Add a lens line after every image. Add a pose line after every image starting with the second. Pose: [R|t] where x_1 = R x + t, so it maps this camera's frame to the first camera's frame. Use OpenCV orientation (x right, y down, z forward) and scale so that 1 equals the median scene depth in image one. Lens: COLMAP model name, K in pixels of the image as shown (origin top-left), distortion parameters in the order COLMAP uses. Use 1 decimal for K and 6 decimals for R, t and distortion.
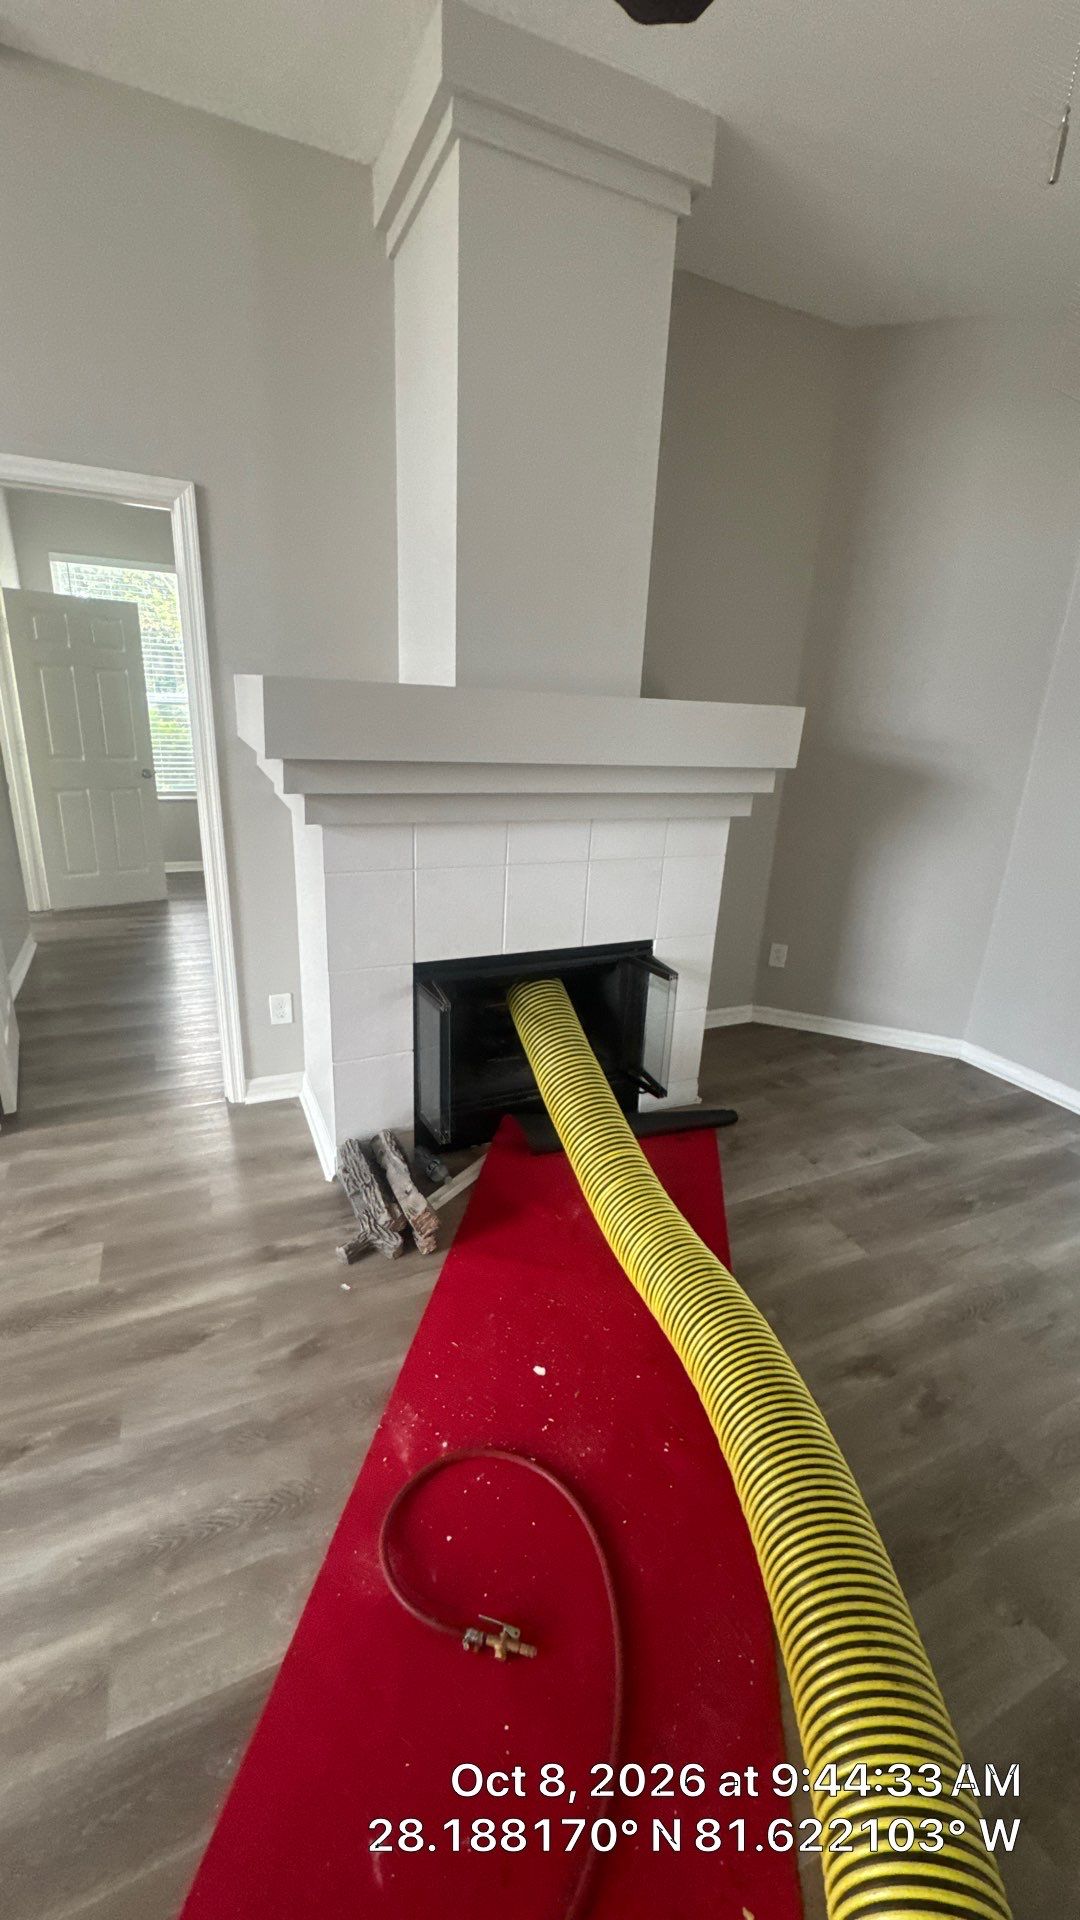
lens RADIAL K [[763.5, 0, 533.3], [0, 763.5, 960.9], [0, 0, 1]] dist [-0.000201, -0.000165]
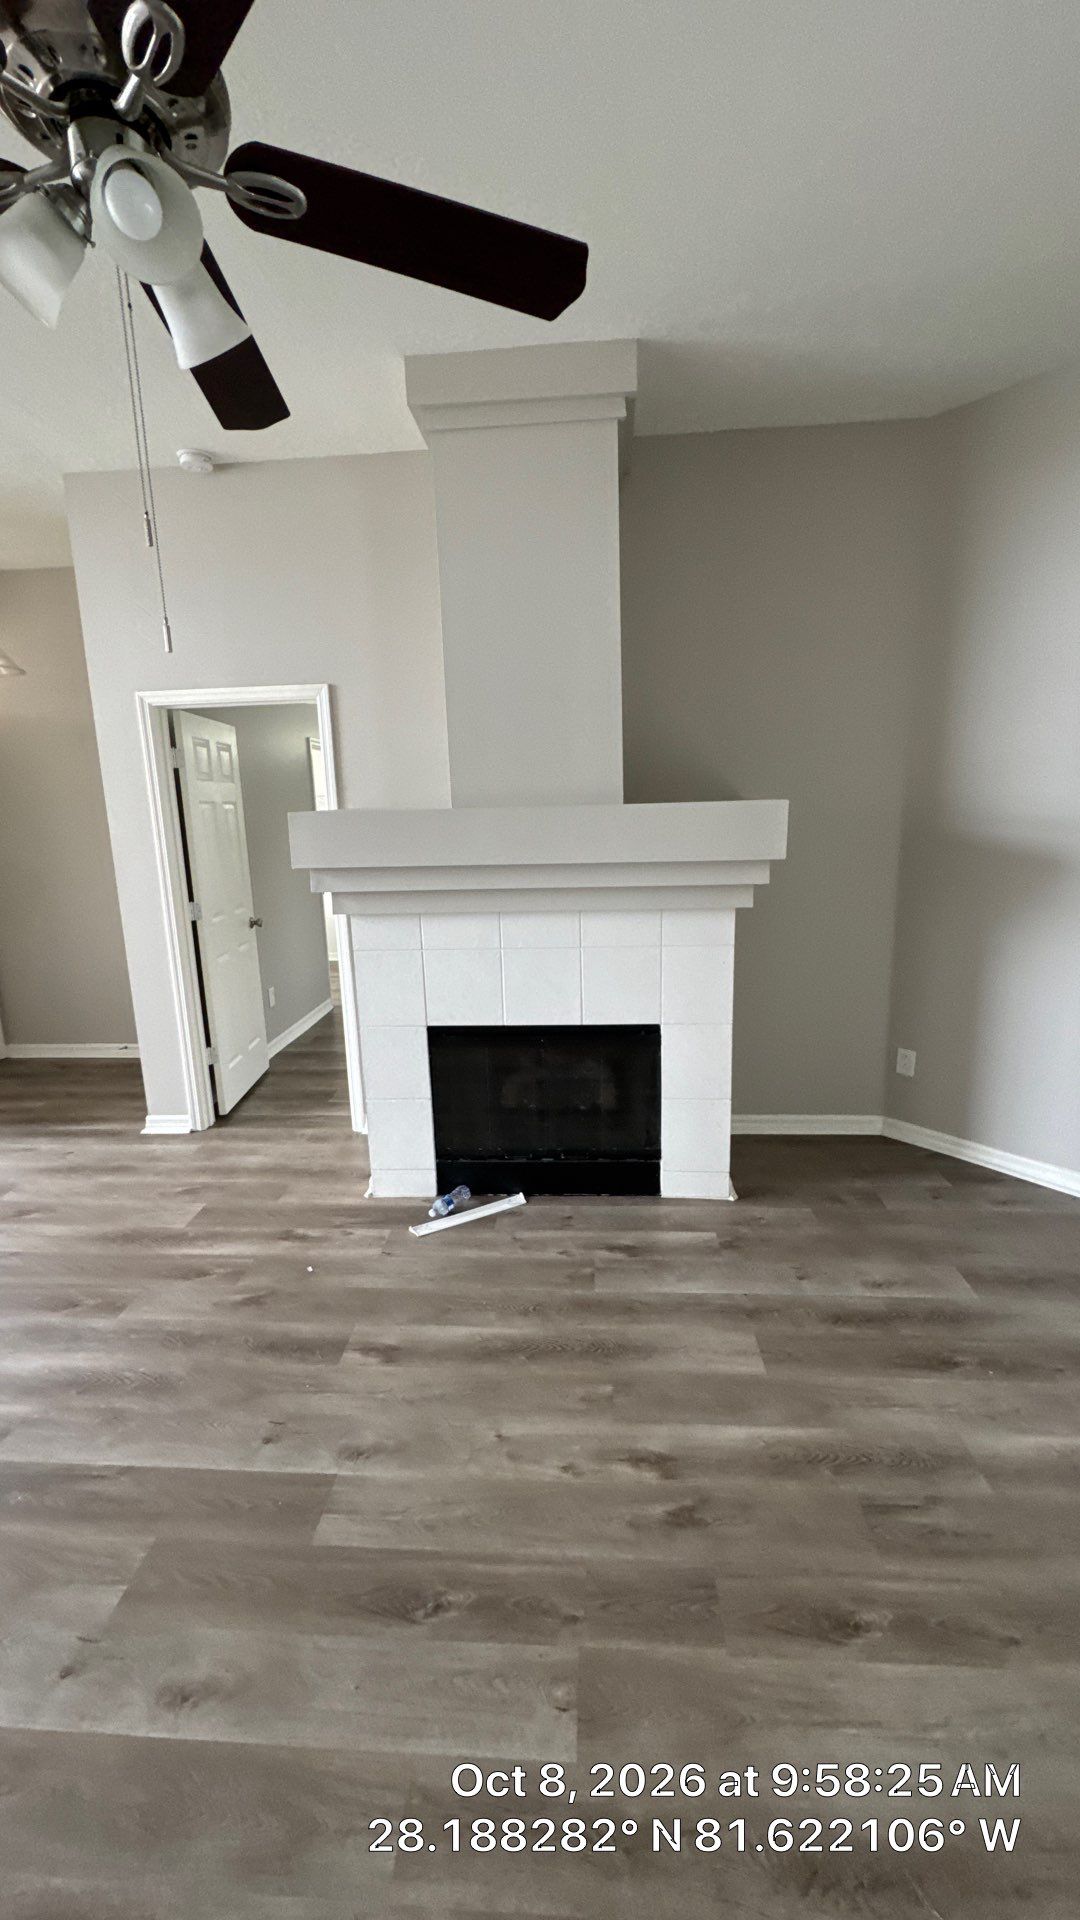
lens RADIAL K [[763.5, 0, 533.3], [0, 763.5, 960.9], [0, 0, 1]] dist [-0.000201, -0.000165]
pose [[0.871250, 0.027783, -0.490053, 0.569043], [-0.089424, 0.990672, -0.102818, 0.010127], [0.482625, 0.133403, 0.865608, 0.001212]]
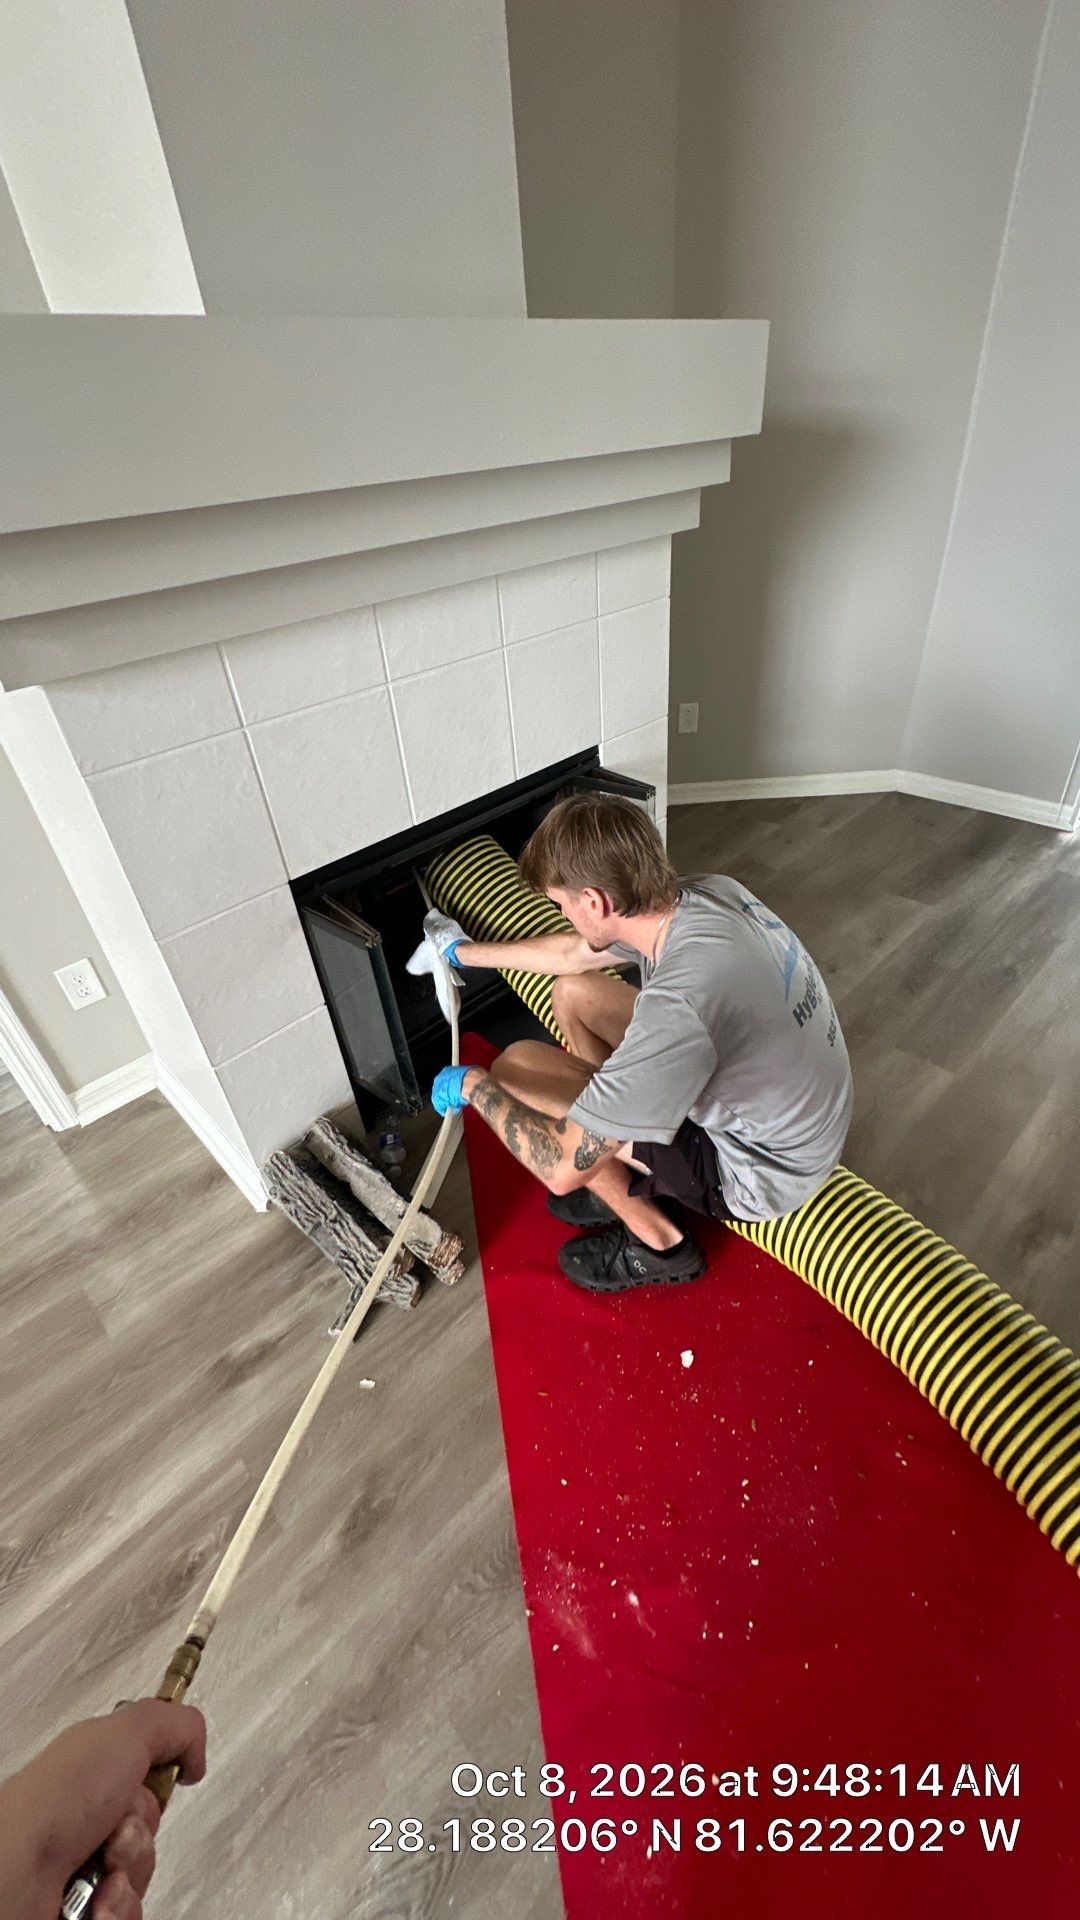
lens RADIAL K [[763.5, 0, 533.3], [0, 763.5, 960.9], [0, 0, 1]] dist [-0.000201, -0.000165]
pose [[0.935365, -0.292212, 0.199261, -0.108928], [0.225422, 0.926672, 0.300773, -0.075242], [-0.272539, -0.236415, 0.932647, 0.340777]]
